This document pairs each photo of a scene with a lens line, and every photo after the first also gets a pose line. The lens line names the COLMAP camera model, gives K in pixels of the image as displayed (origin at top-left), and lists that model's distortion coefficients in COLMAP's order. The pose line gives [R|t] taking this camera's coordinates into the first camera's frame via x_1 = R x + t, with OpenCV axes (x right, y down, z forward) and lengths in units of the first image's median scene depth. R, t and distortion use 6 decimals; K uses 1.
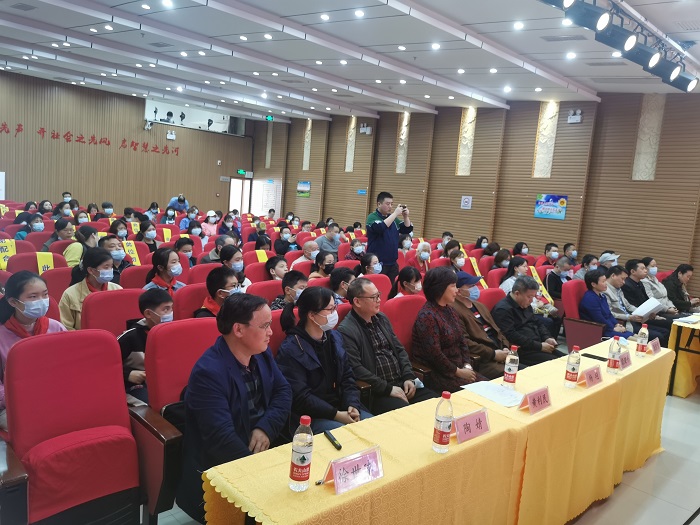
lens RADIAL K [[550.2, 0, 350.0], [0, 550.2, 265.9], [0, 0, 1]] dist [0.024720, -0.009222]
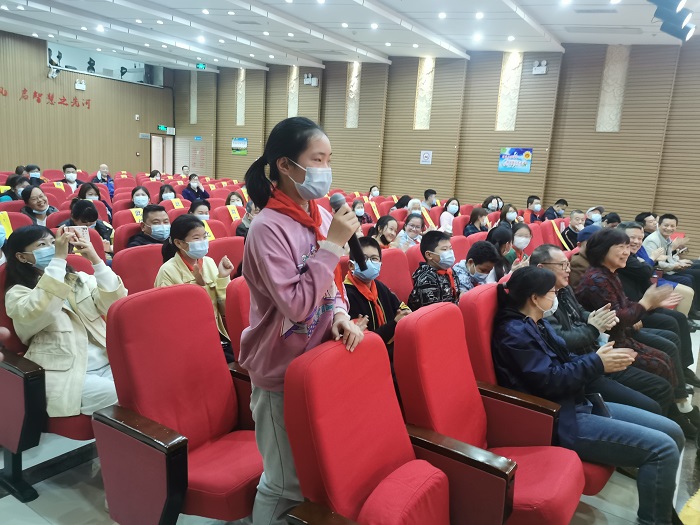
lens RADIAL K [[550.2, 0, 349.6], [0, 550.2, 260.6], [0, 0, 1]] dist [0.024720, -0.009222]
pose [[0.978878, -0.054339, 0.197093, -0.116587], [0.041663, 0.996821, 0.067907, -0.005066], [-0.200157, -0.058262, 0.978030, 0.062350]]
